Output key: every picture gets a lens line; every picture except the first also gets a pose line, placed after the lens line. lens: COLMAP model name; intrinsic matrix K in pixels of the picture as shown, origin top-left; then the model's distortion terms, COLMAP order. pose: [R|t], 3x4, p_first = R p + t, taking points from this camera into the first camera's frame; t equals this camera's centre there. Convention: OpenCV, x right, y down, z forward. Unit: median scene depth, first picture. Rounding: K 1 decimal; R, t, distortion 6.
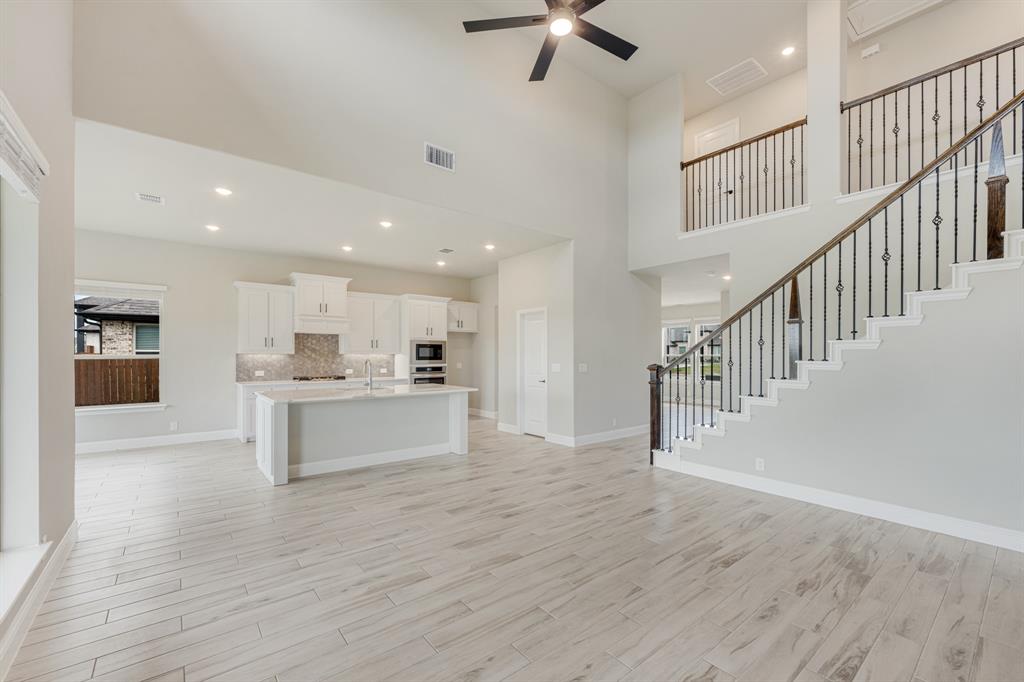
lens RADIAL K [[421.8, 0, 509.1], [0, 421.8, 349.7], [0, 0, 1]] dist [-0.005751, 0.000309]
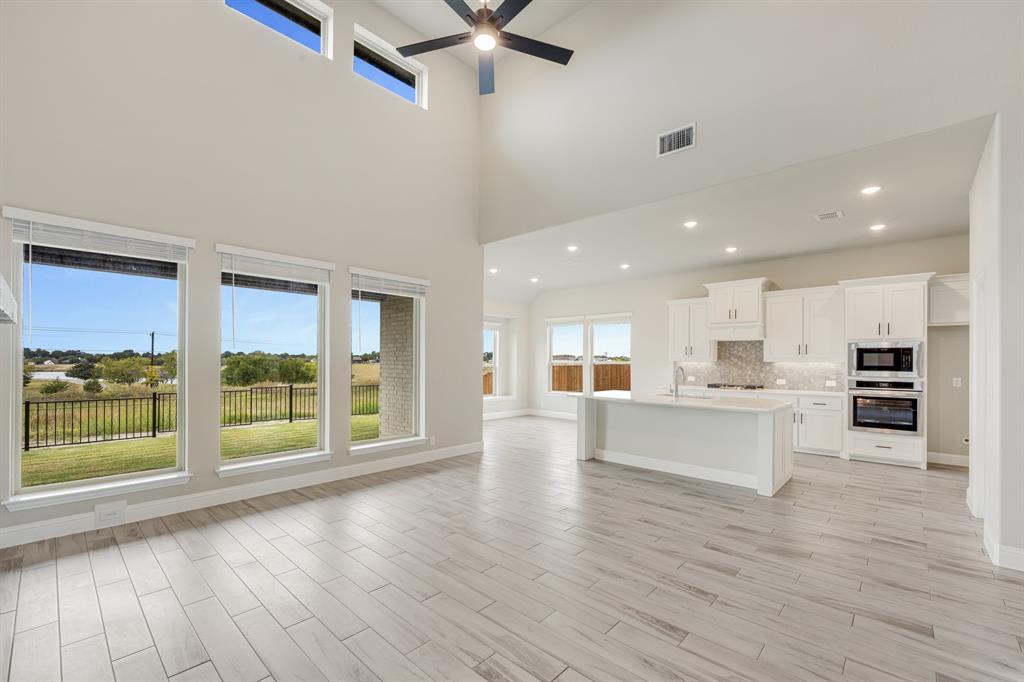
lens RADIAL K [[421.8, 0, 511.4], [0, 421.8, 351.2], [0, 0, 1]] dist [-0.005751, 0.000309]
pose [[0.165327, -0.022646, -0.985979, 0.674586], [0.003693, 0.999744, -0.022343, 0.009697], [0.986232, 0.000052, 0.165368, 0.527665]]
